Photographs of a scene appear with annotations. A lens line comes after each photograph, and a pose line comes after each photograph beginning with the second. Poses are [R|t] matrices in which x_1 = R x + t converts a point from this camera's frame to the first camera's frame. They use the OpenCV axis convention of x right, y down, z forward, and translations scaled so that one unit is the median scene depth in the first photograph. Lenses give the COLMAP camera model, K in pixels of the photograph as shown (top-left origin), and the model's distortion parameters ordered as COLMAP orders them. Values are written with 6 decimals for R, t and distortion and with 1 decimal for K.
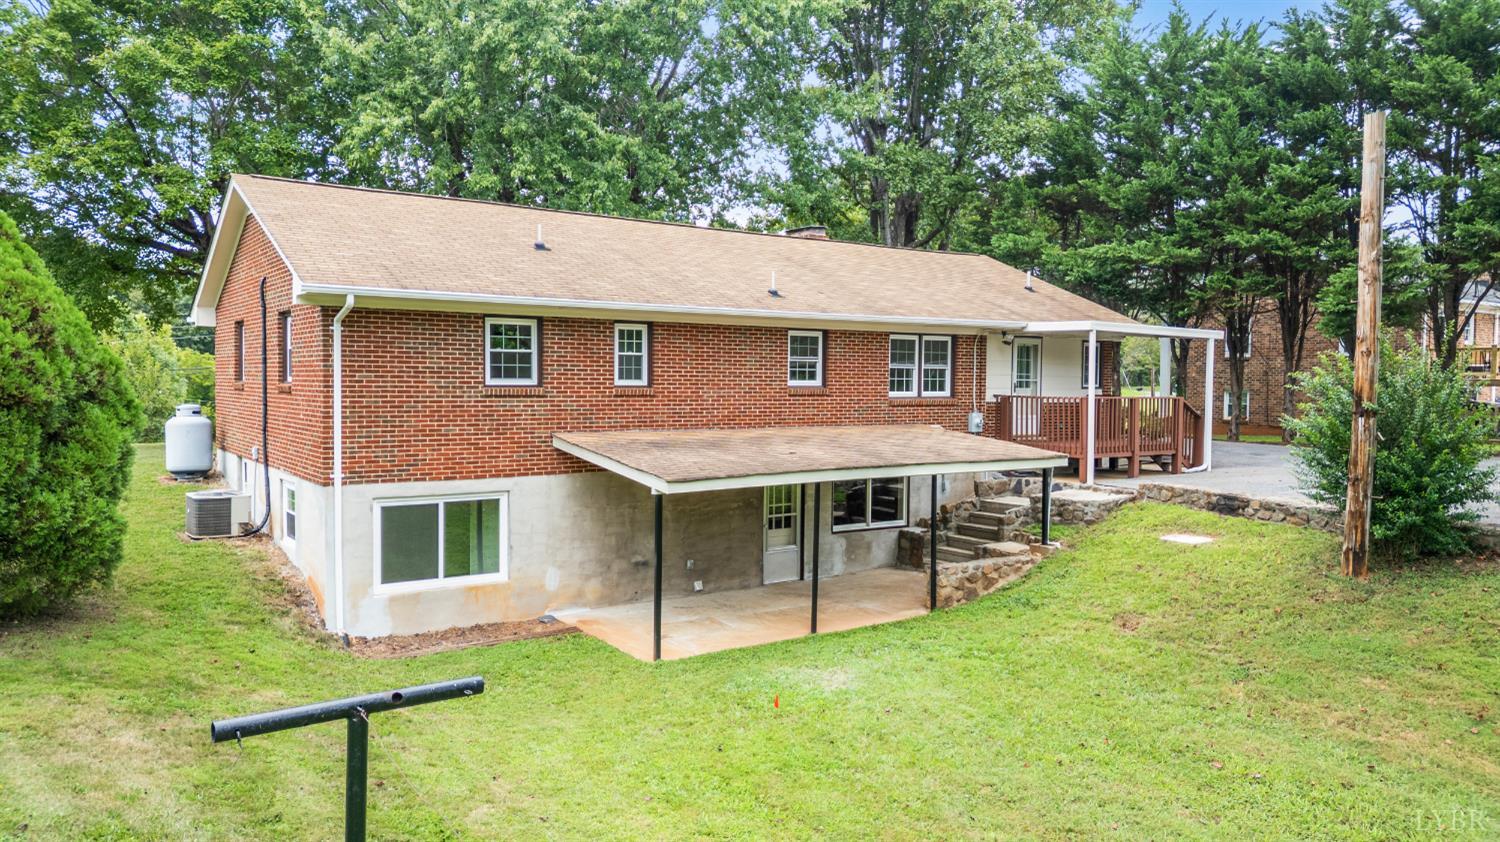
lens RADIAL K [[1081.1, 0, 746.1], [0, 1081.1, 415.3], [0, 0, 1]] dist [0.045682, -0.024151]
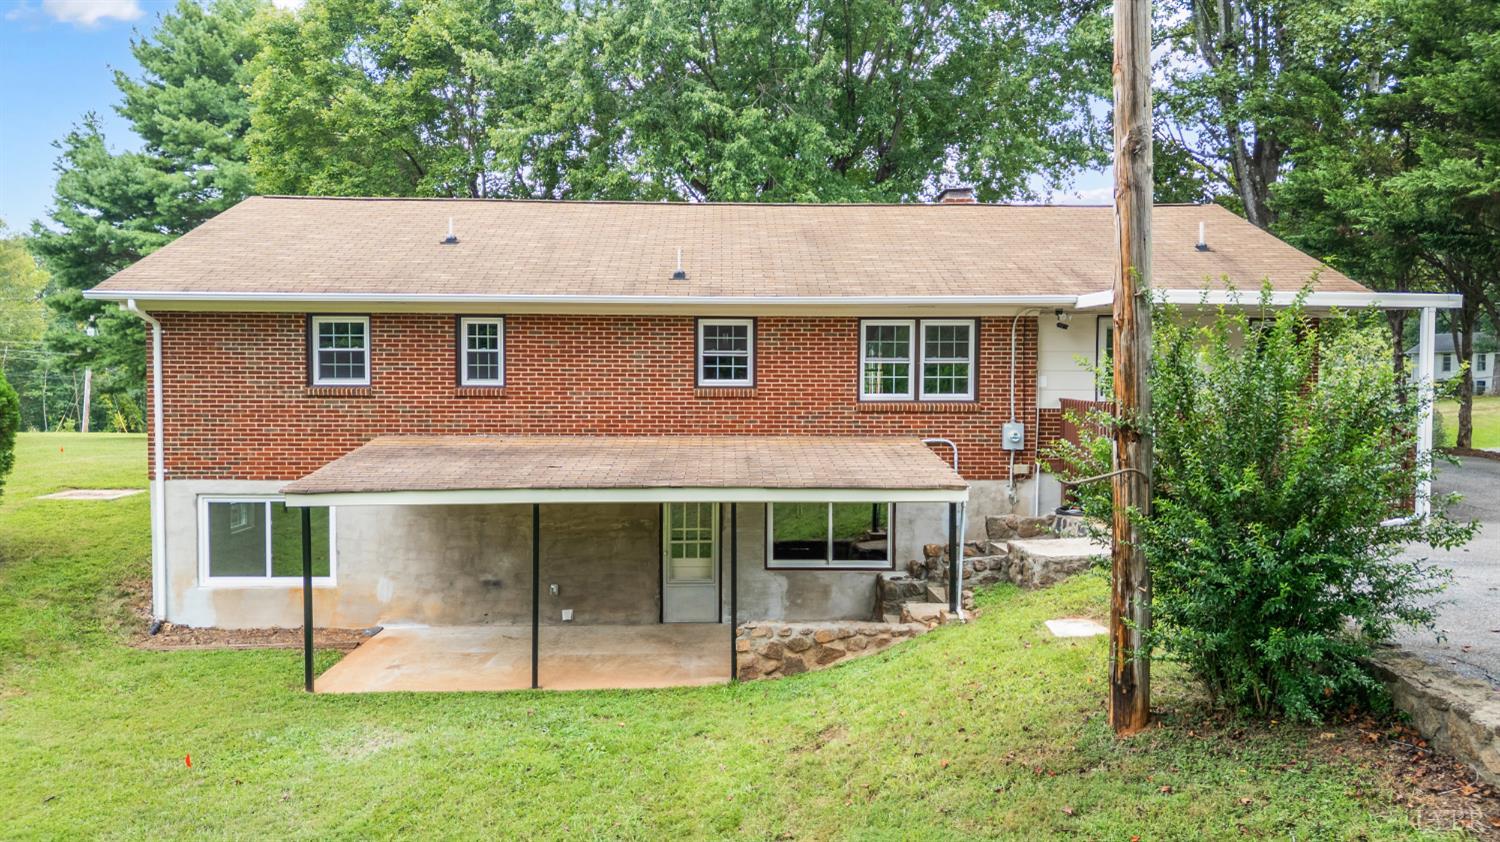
lens RADIAL K [[1081.1, 0, 752.4], [0, 1081.1, 420.7], [0, 0, 1]] dist [0.045682, -0.024151]
pose [[0.831897, 0.014927, -0.554729, 0.581561], [-0.015551, 0.999873, 0.003584, -0.004790], [0.554712, 0.005646, 0.832024, 0.365280]]
